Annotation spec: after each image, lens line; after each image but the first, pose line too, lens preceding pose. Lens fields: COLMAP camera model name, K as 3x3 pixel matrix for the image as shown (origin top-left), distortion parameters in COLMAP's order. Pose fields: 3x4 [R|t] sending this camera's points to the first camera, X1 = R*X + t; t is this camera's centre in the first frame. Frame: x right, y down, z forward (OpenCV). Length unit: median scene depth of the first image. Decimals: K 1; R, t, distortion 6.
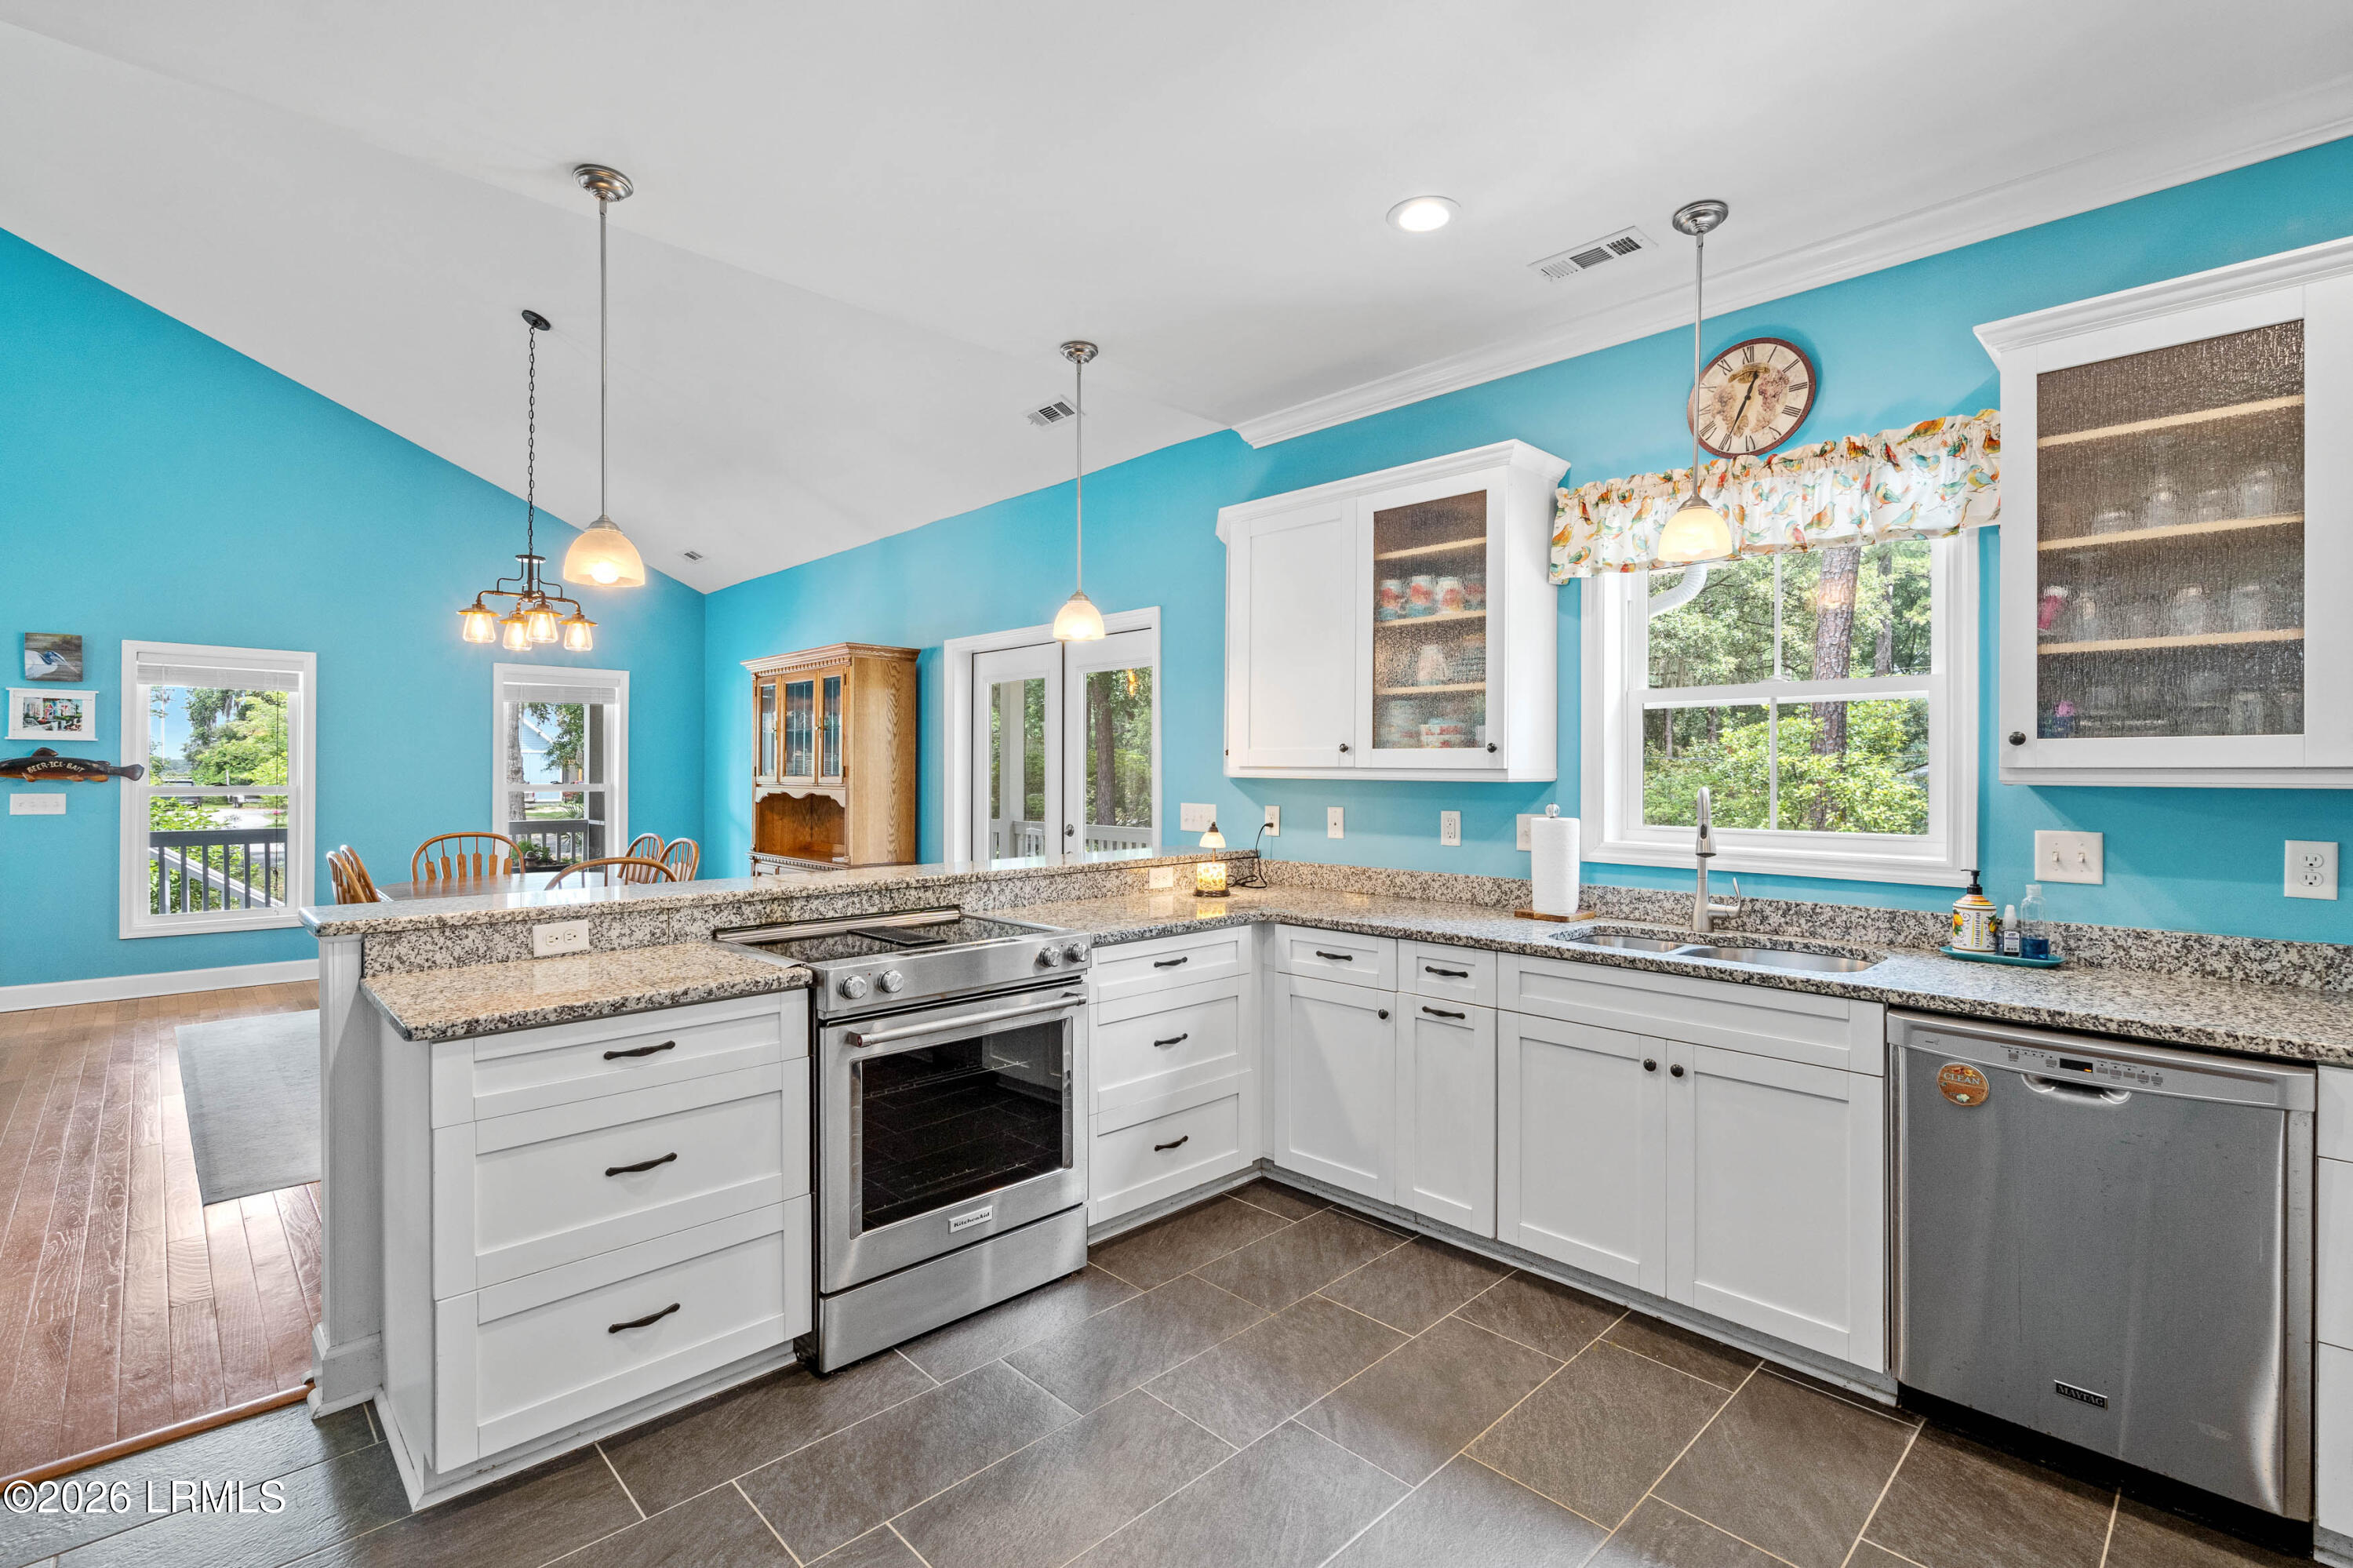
lens RADIAL K [[1062.7, 0, 1176.9], [0, 1062.7, 778.3], [0, 0, 1]] dist [-0.000862, -0.000127]
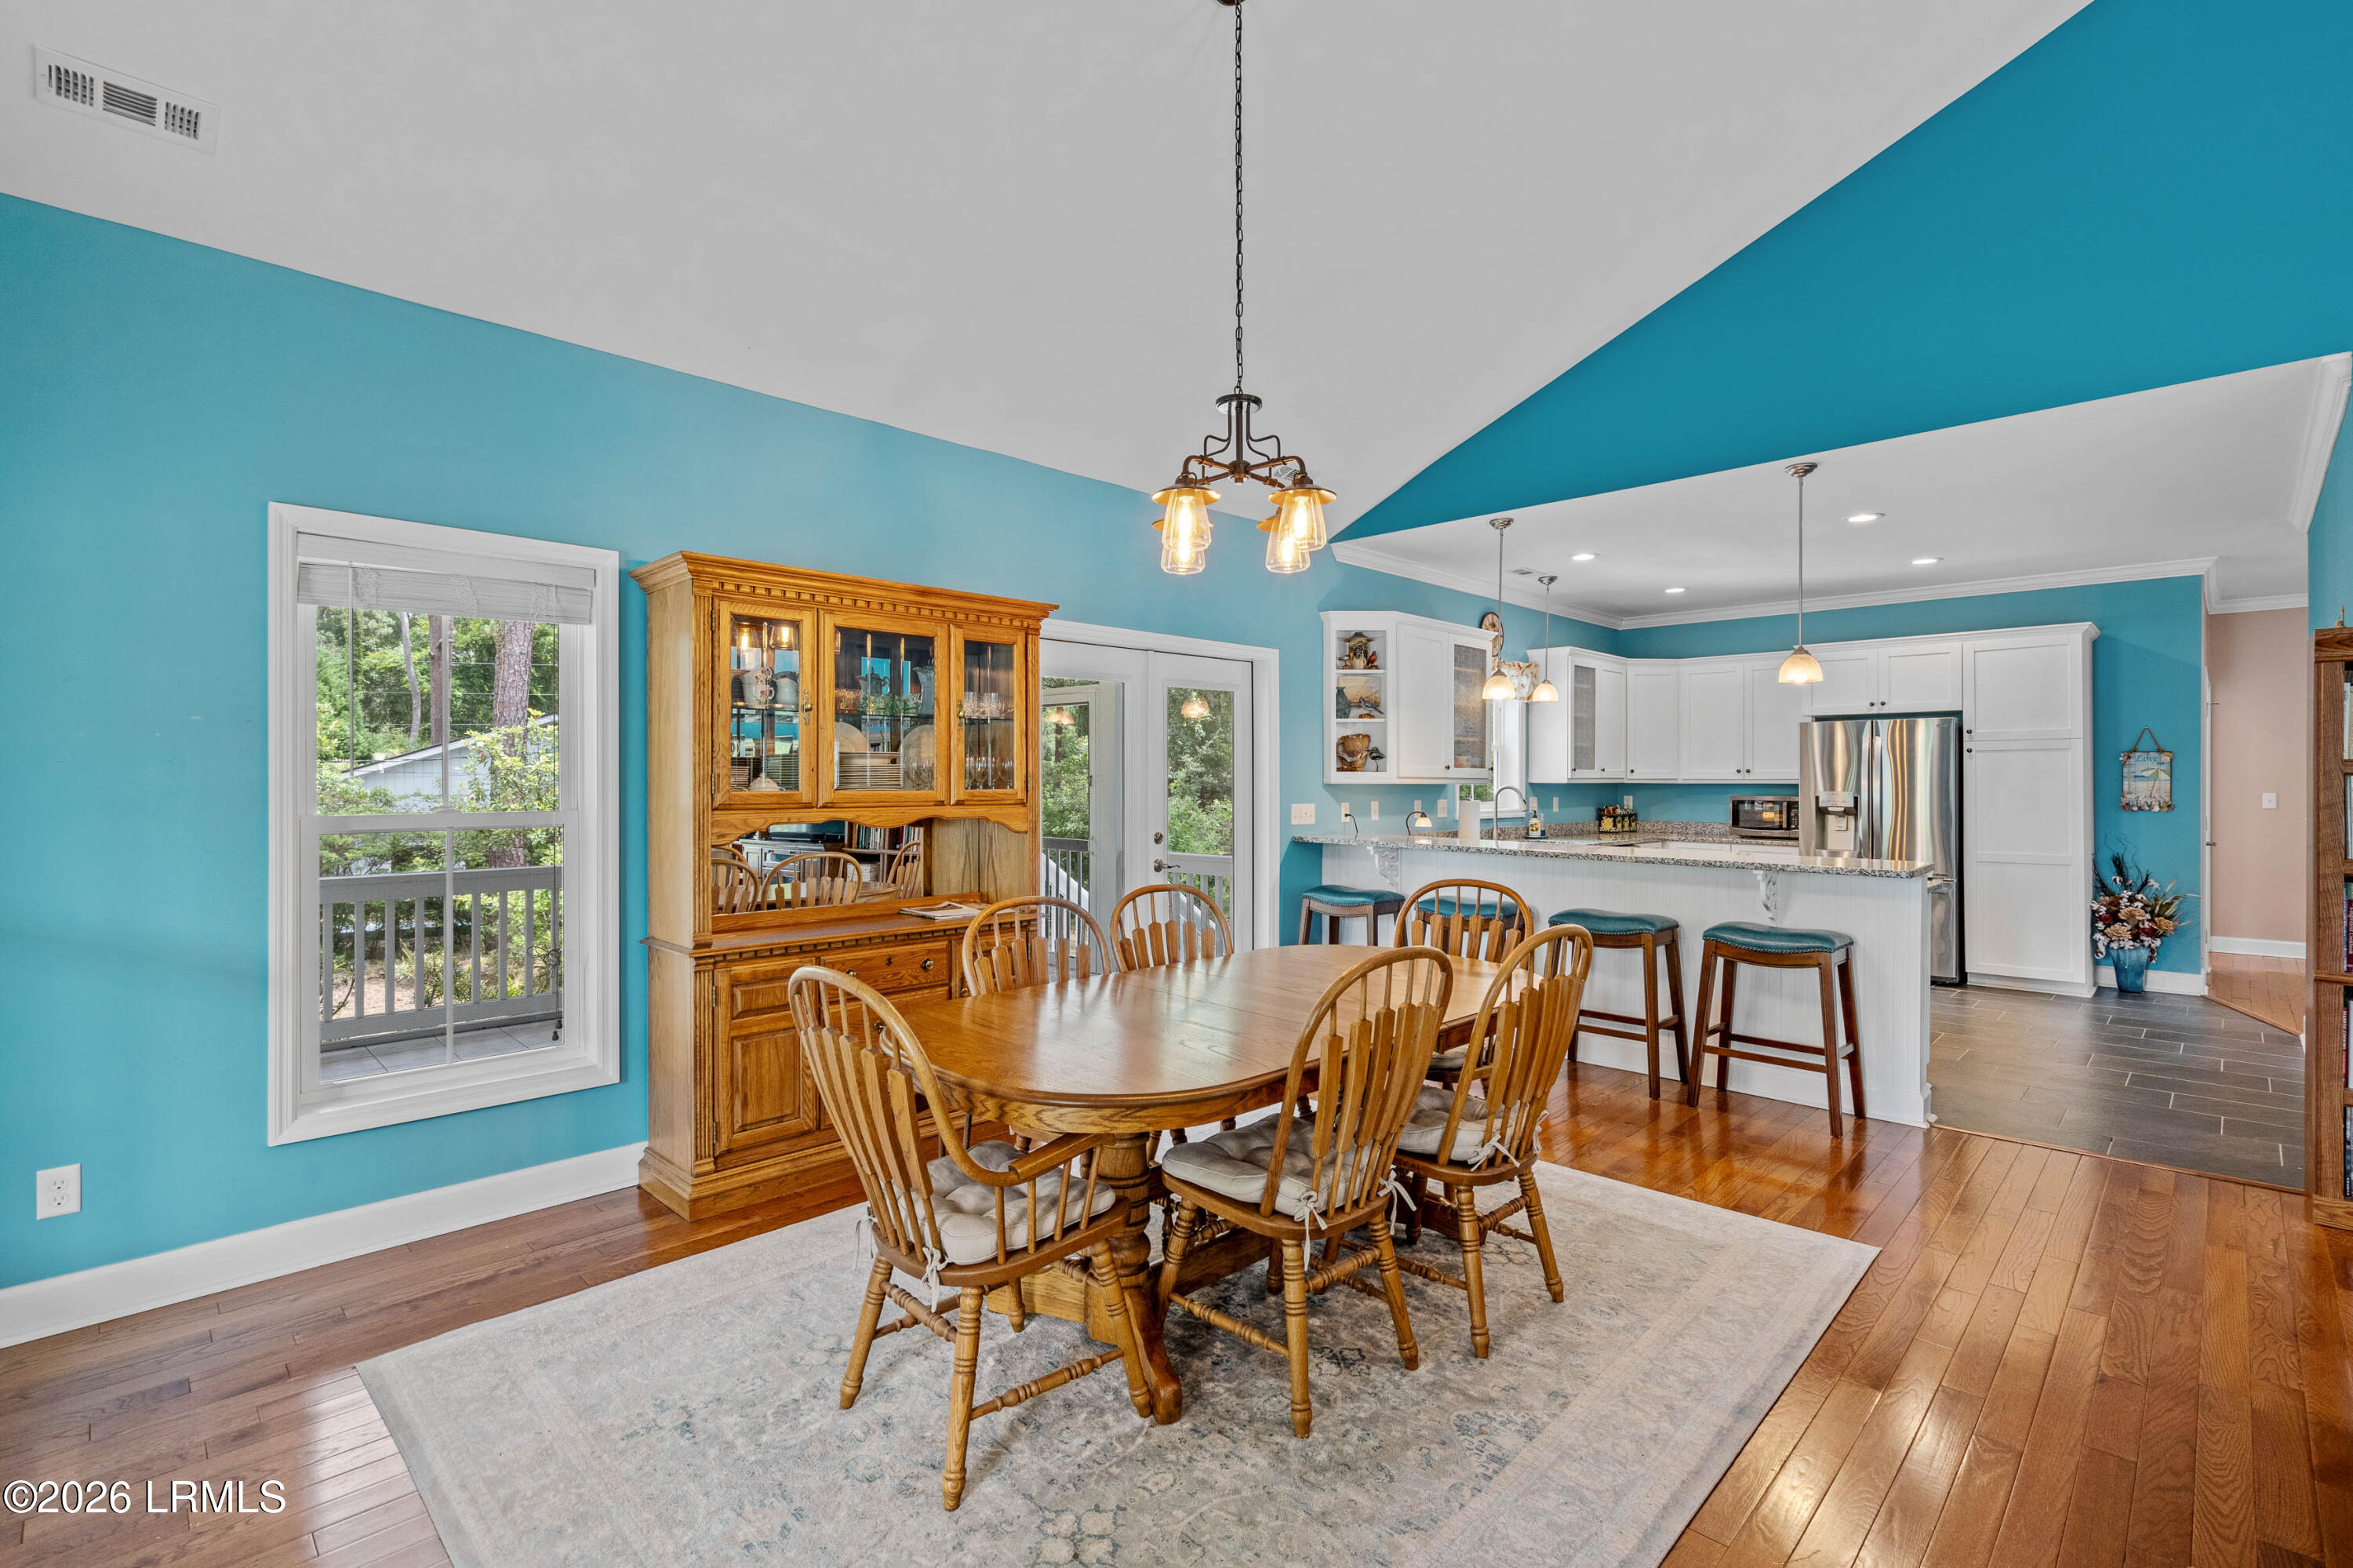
lens RADIAL K [[1062.7, 0, 1177.0], [0, 1062.7, 786.3], [0, 0, 1]] dist [-0.000862, -0.000127]
pose [[-0.025010, -0.000560, 0.999687, -1.669540], [0.001540, 0.999999, 0.000599, 0.002076], [-0.999686, 0.001555, -0.025009, 1.513814]]
